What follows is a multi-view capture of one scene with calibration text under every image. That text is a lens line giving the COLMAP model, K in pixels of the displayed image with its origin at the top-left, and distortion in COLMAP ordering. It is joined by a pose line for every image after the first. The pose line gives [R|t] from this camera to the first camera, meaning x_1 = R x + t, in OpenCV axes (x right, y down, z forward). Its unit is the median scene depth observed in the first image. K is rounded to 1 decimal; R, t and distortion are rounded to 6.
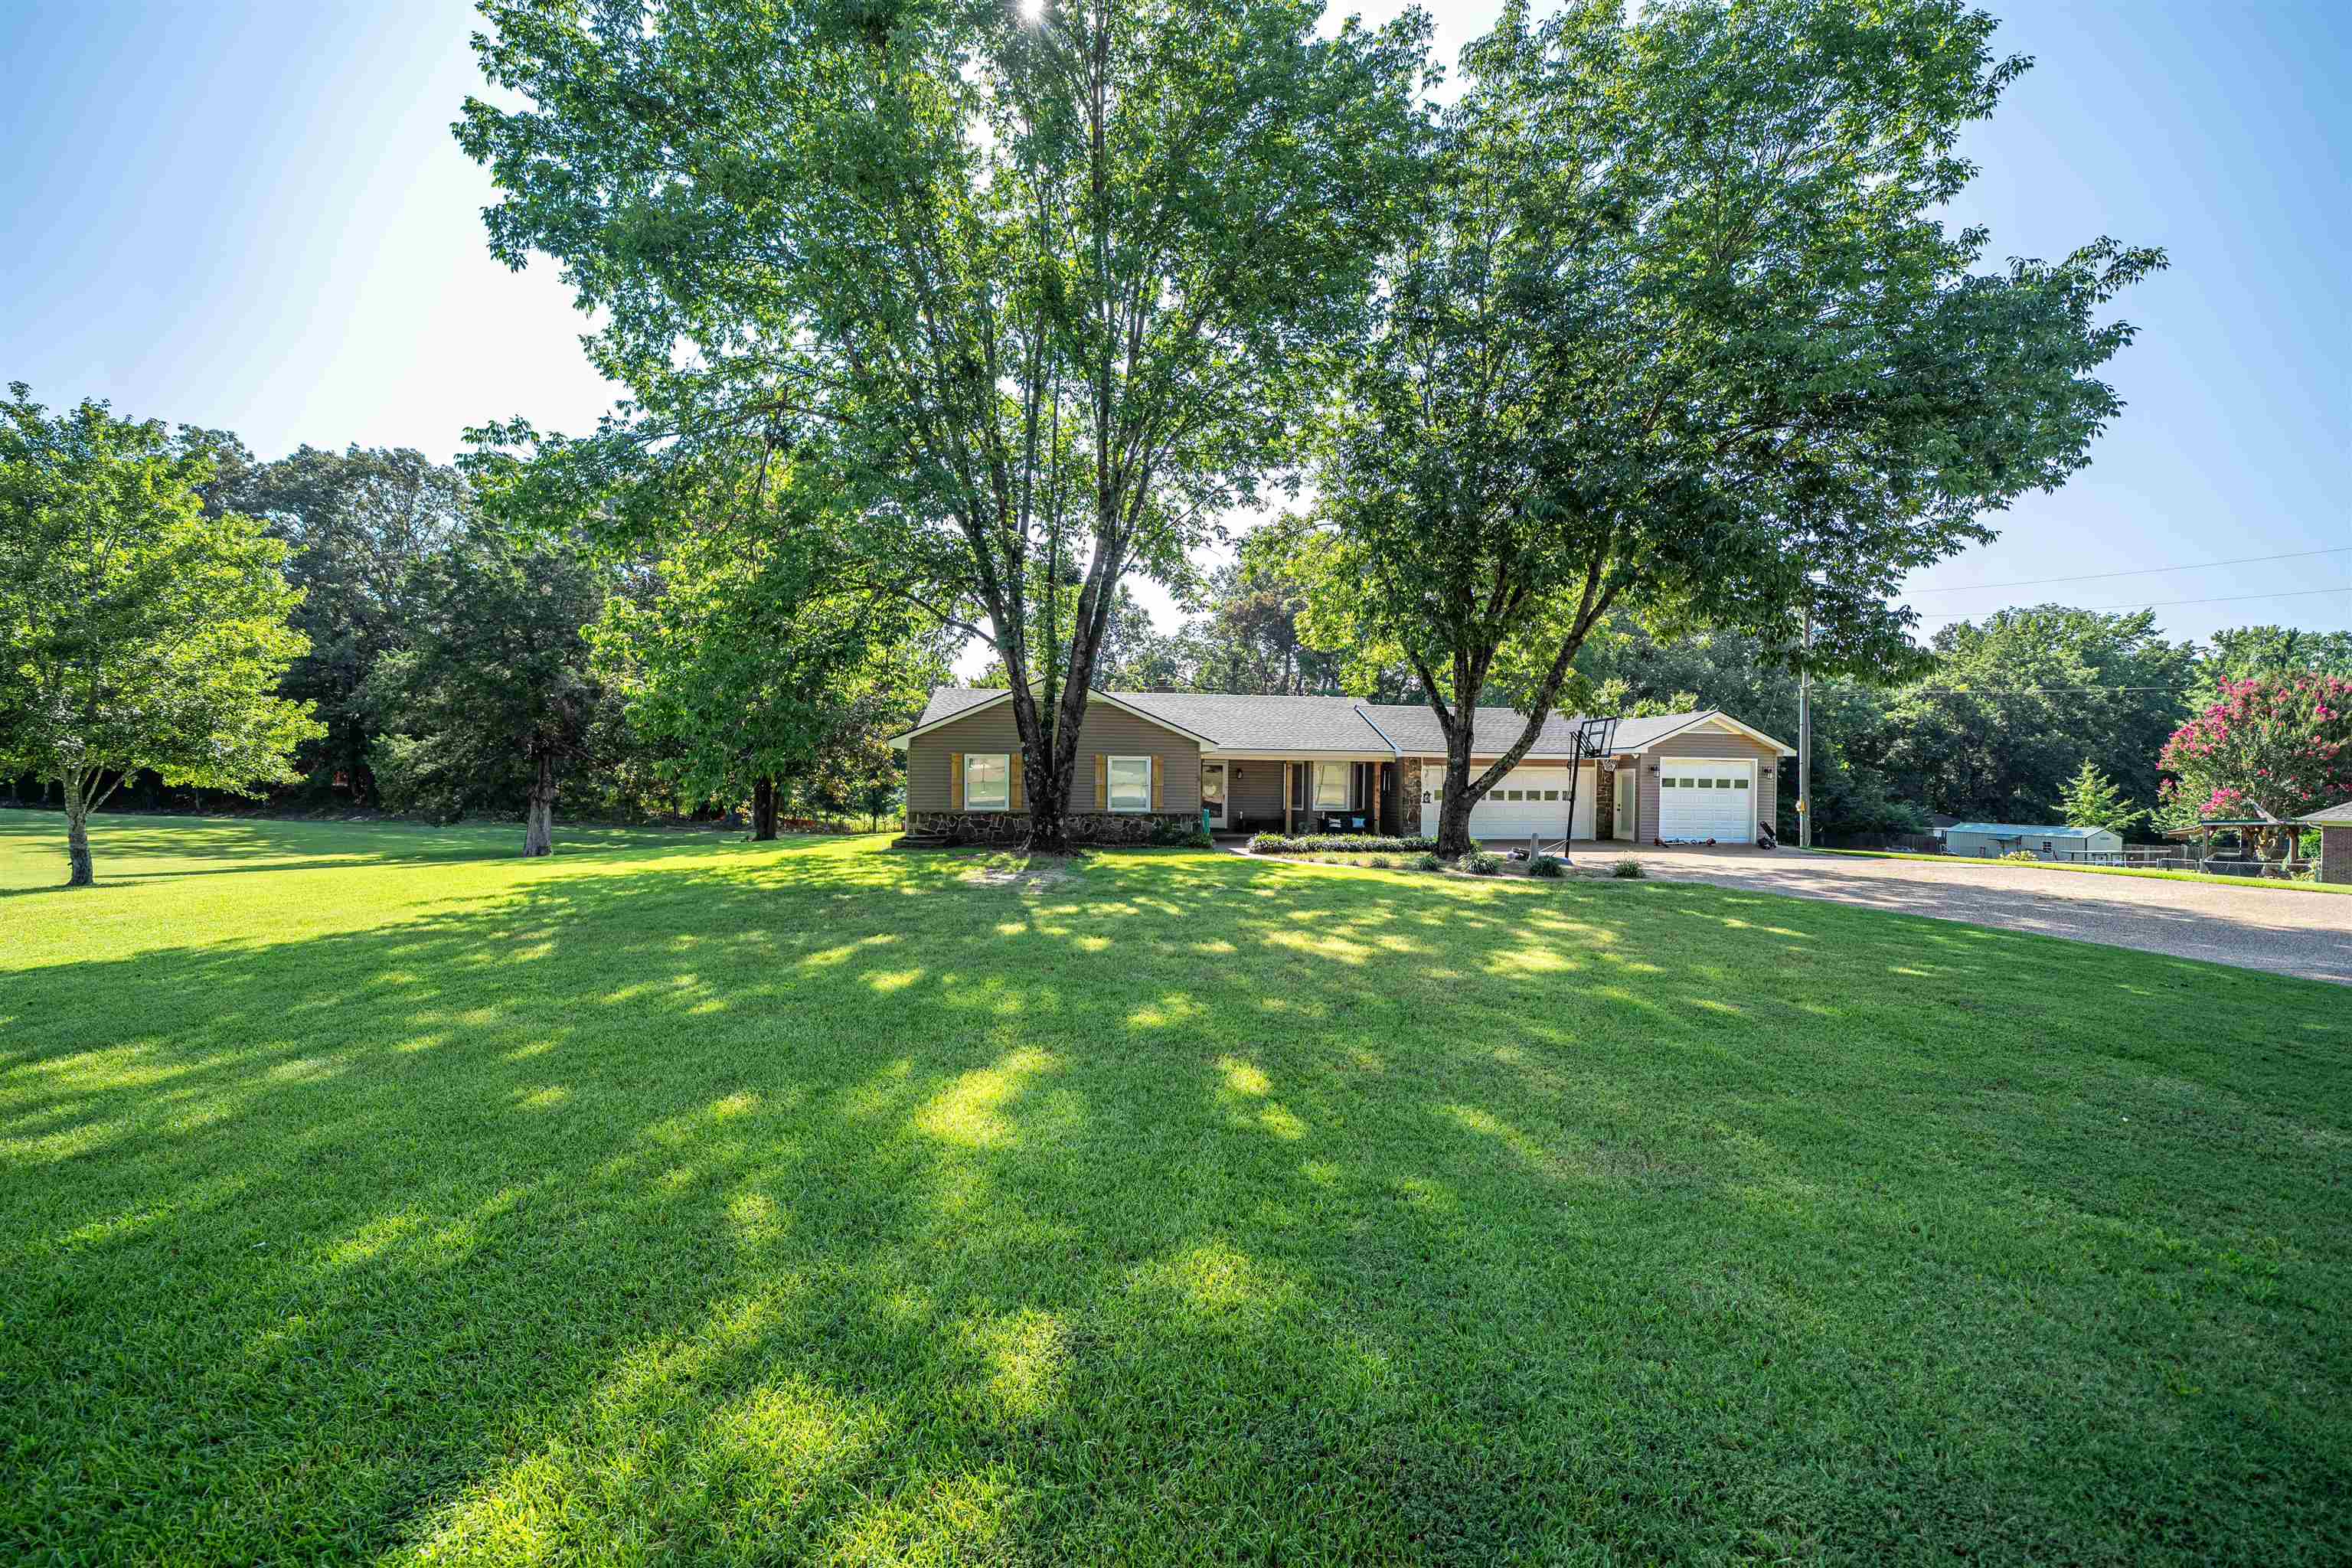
lens RADIAL K [[814.0, 0, 1180.0], [0, 814.0, 782.8], [0, 0, 1]] dist [-0.022299, 0.001477]
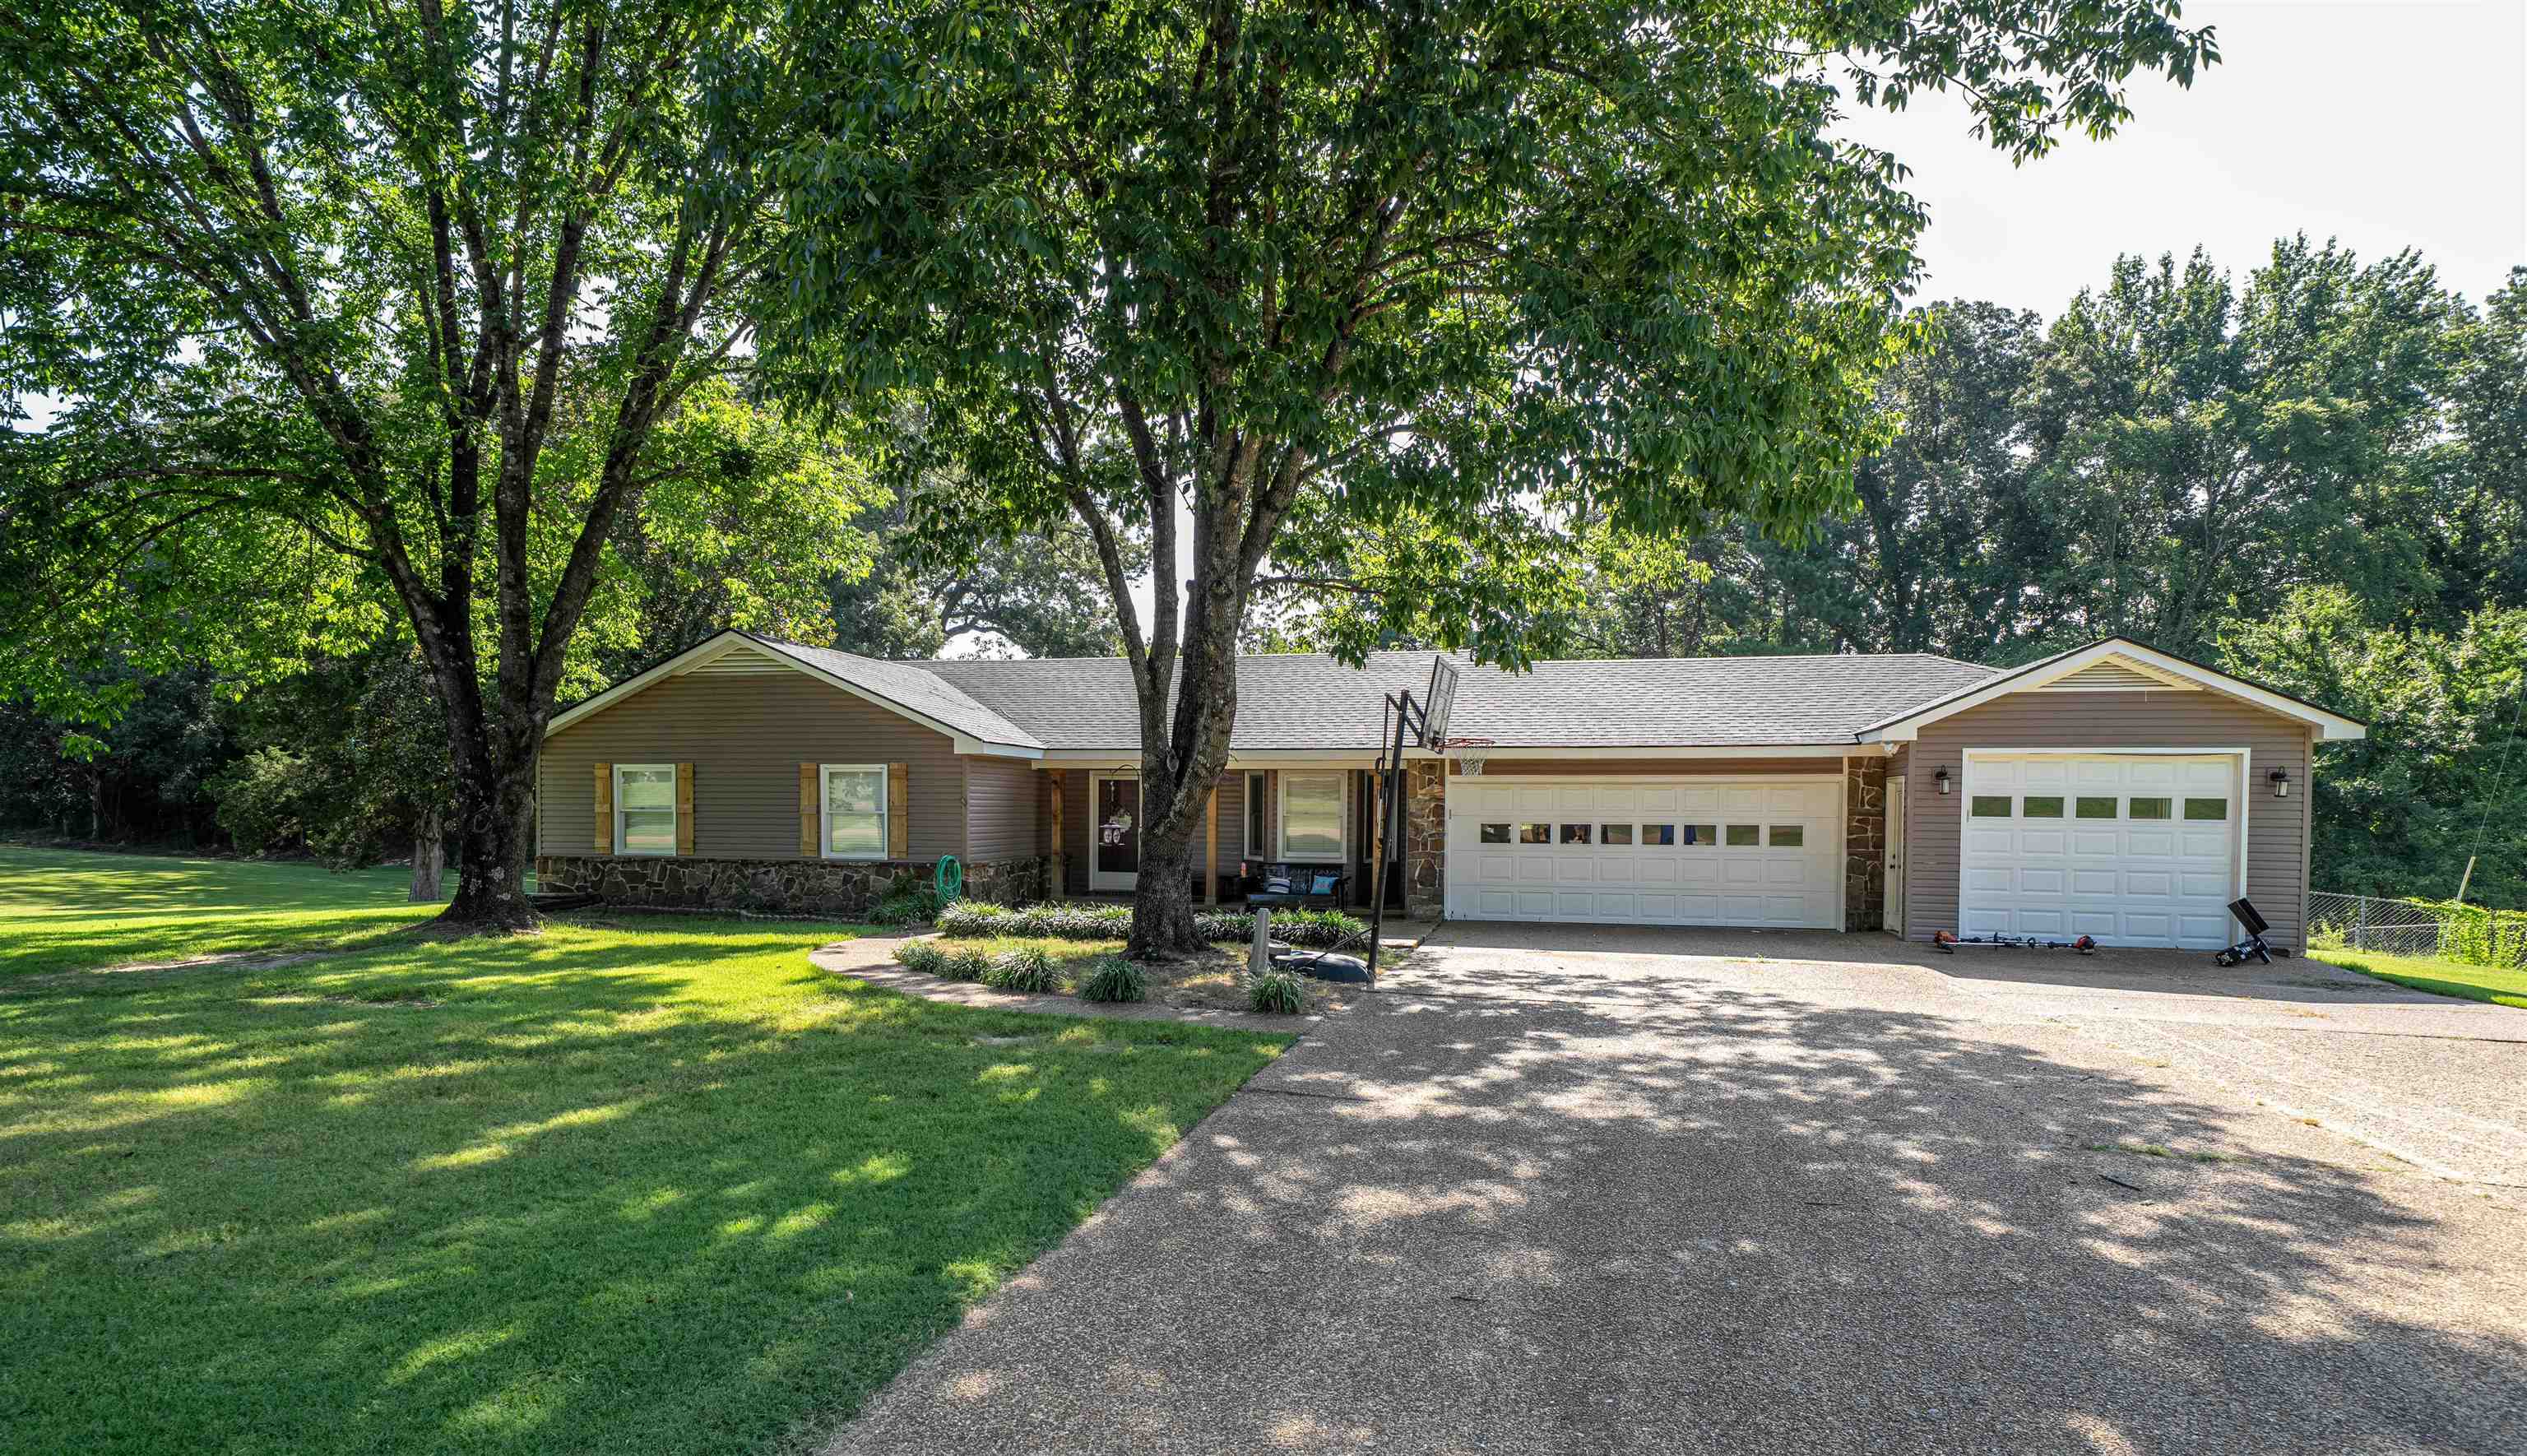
lens RADIAL K [[1303.1, 0, 1248.5], [0, 1303.1, 842.3], [0, 0, 1]] dist [0.015061, 0.003024]
pose [[0.941759, 0.005603, -0.336242, 0.458267], [0.000779, 0.999822, 0.018845, 0.005386], [0.336288, -0.018010, 0.941587, 0.187057]]
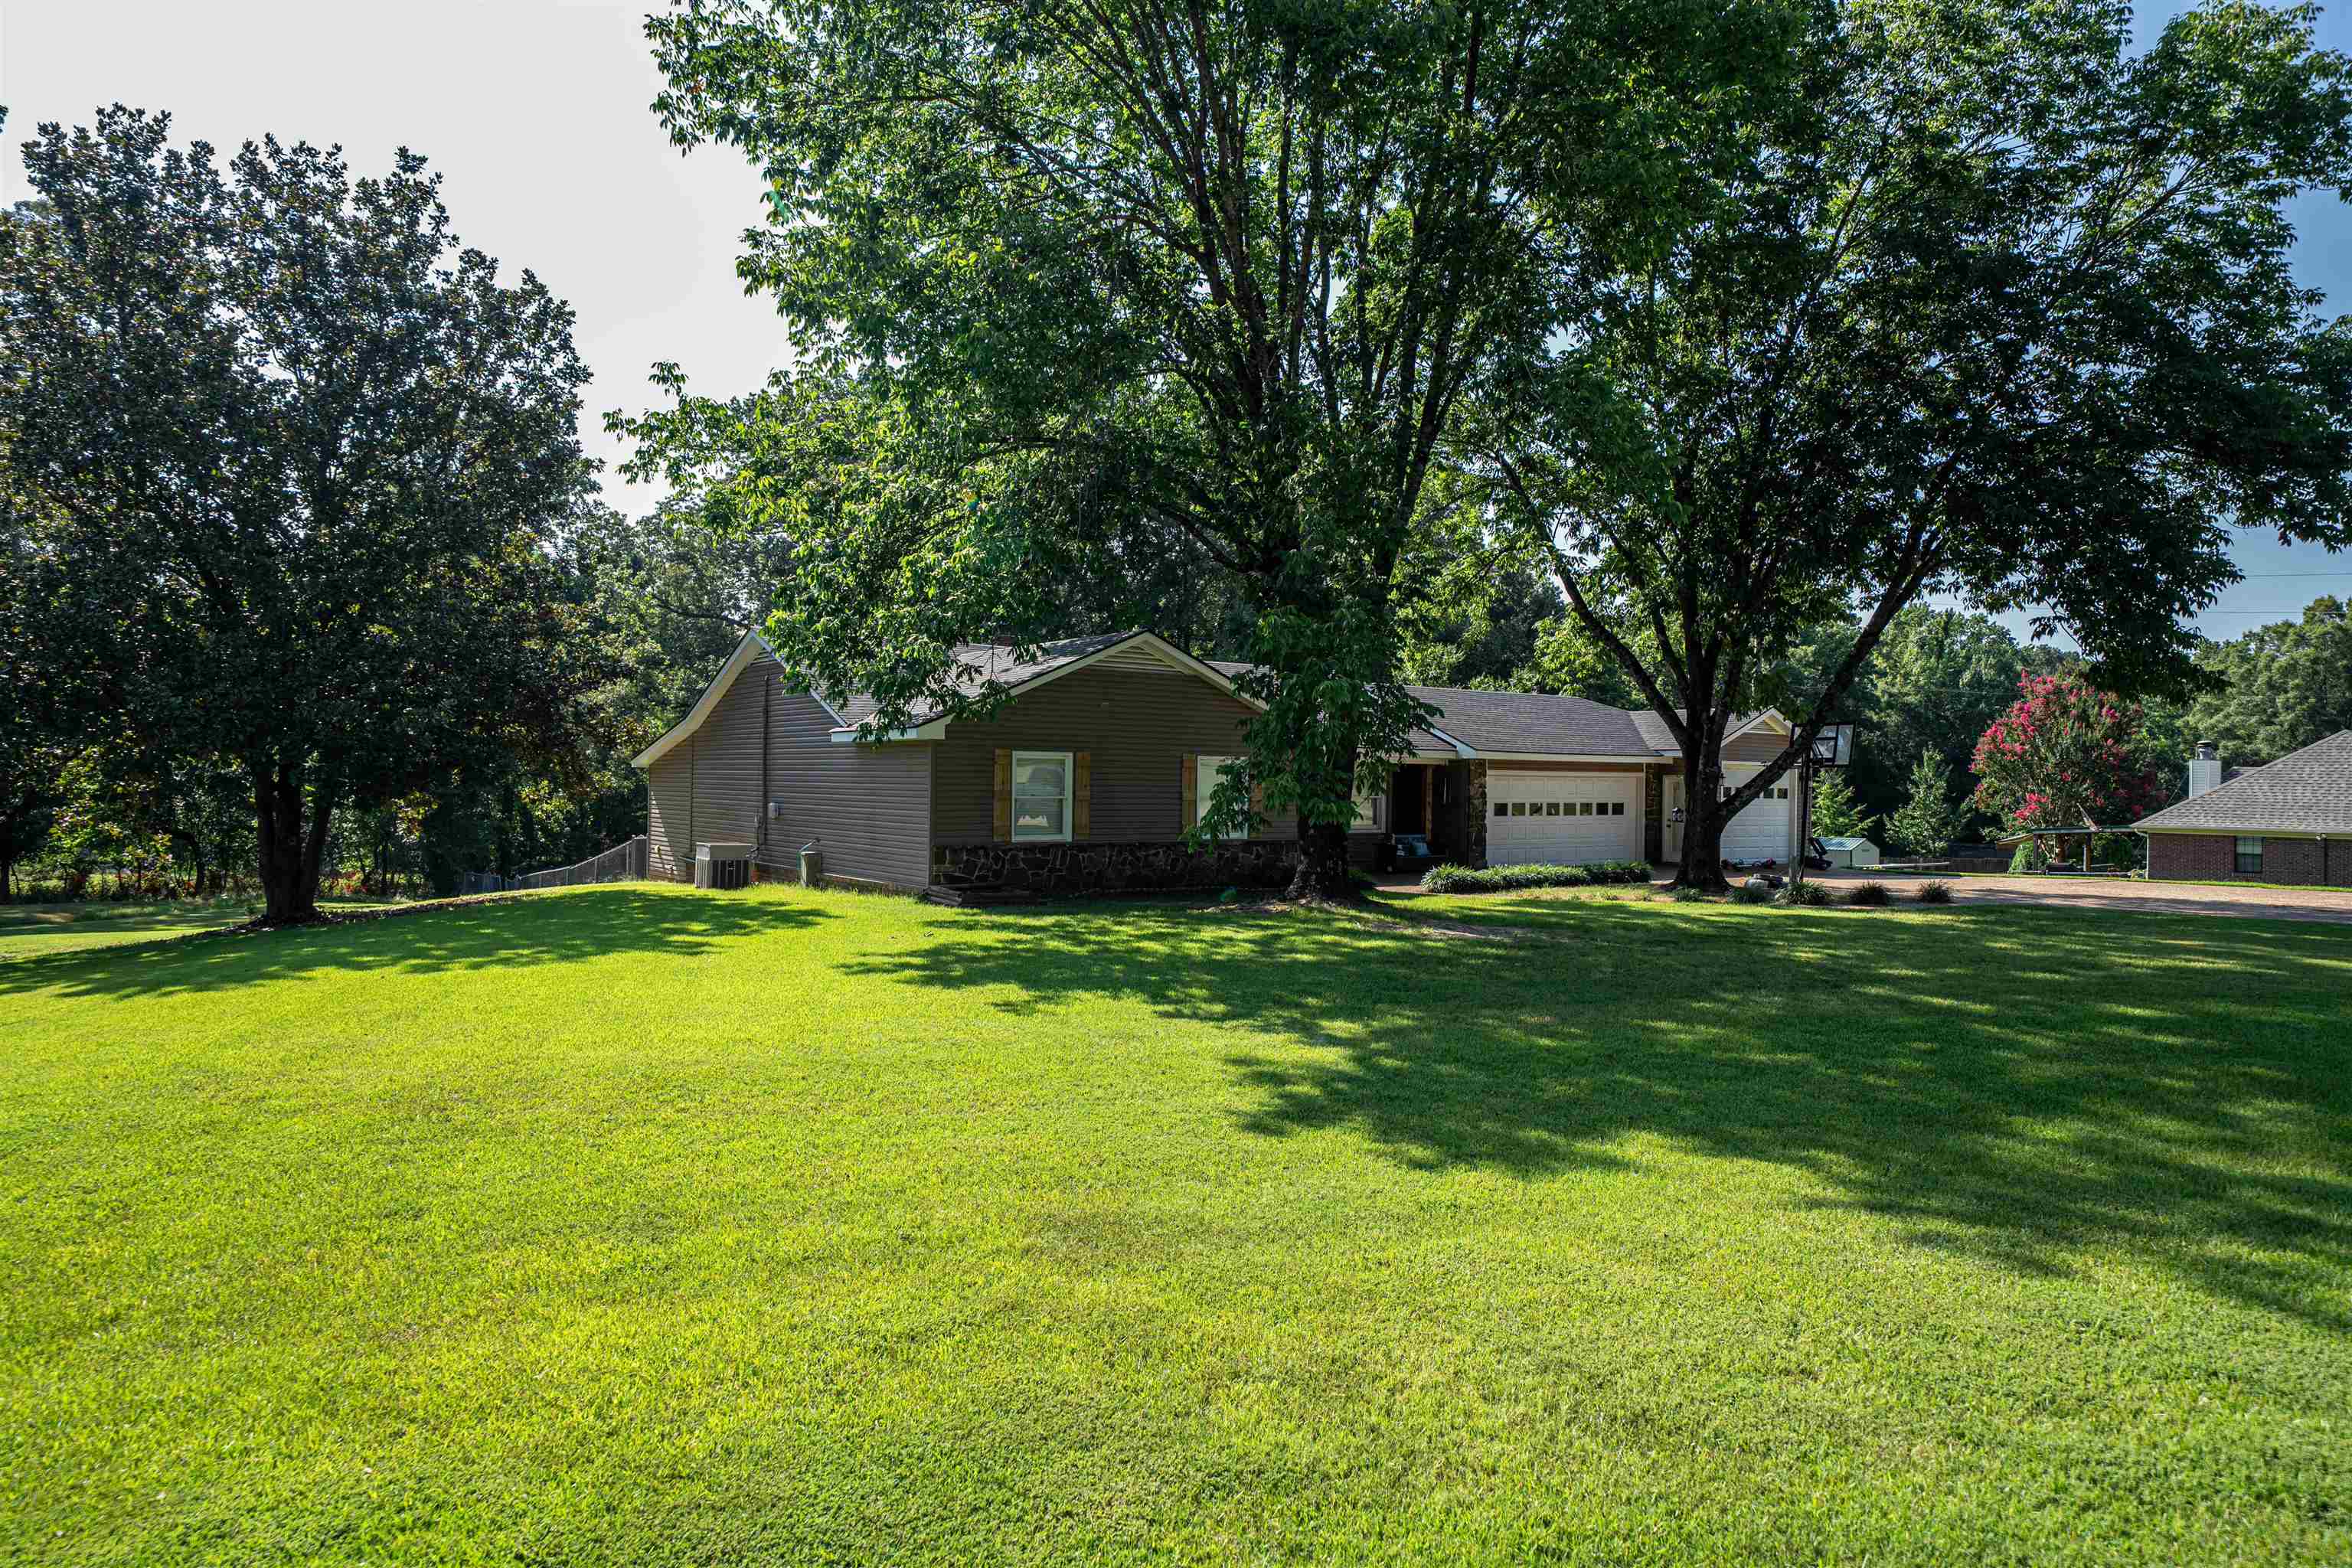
lens RADIAL K [[1417.6, 0, 1168.4], [0, 1417.6, 780.3], [0, 0, 1]] dist [0.031124, 0.000789]
pose [[0.880755, 0.001175, 0.473571, -0.581481], [-0.001564, 0.999999, 0.000426, -0.012309], [-0.473570, -0.001116, 0.880756, -0.012897]]
